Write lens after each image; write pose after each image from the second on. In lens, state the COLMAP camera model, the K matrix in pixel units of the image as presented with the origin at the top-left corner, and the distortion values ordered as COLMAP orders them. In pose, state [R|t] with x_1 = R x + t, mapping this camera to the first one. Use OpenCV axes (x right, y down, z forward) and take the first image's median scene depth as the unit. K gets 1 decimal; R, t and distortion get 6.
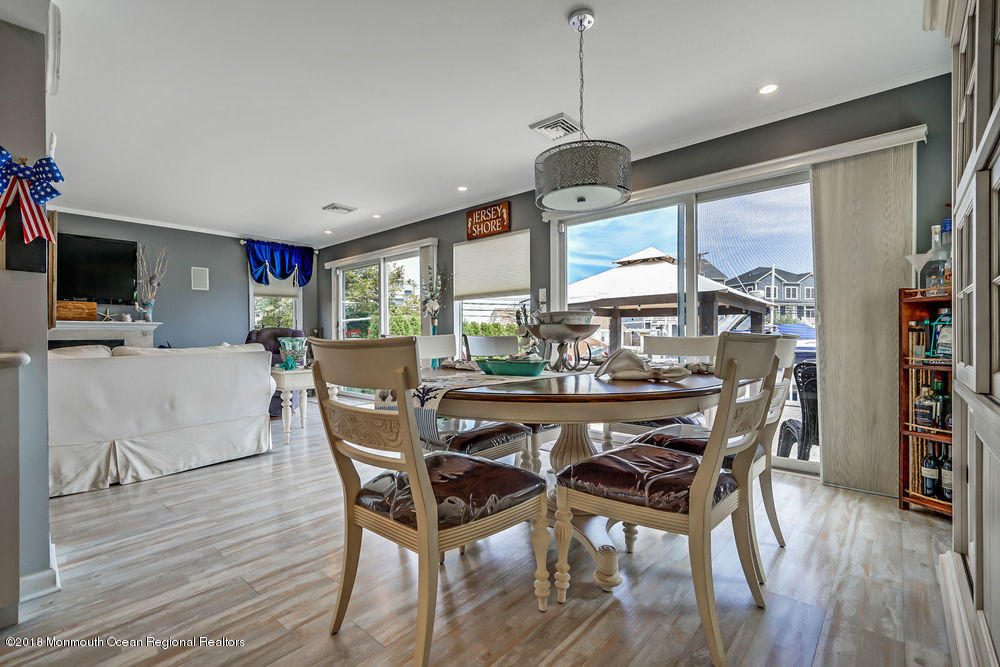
lens RADIAL K [[450.1, 0, 494.9], [0, 450.1, 338.4], [0, 0, 1]] dist [-0.002755, 0.001403]
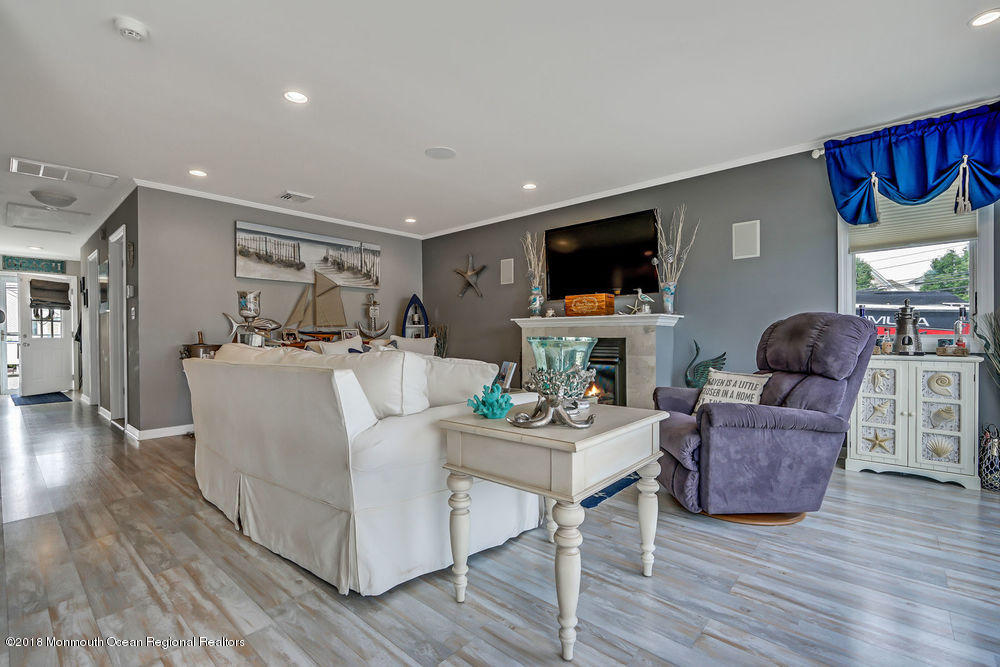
lens RADIAL K [[450.1, 0, 494.9], [0, 450.1, 338.4], [0, 0, 1]] dist [-0.002755, 0.001403]
pose [[0.009382, 0.009548, -0.999910, -0.035498], [-0.001656, 0.999953, 0.009533, -0.002201], [0.999955, 0.001566, 0.009397, 0.606579]]
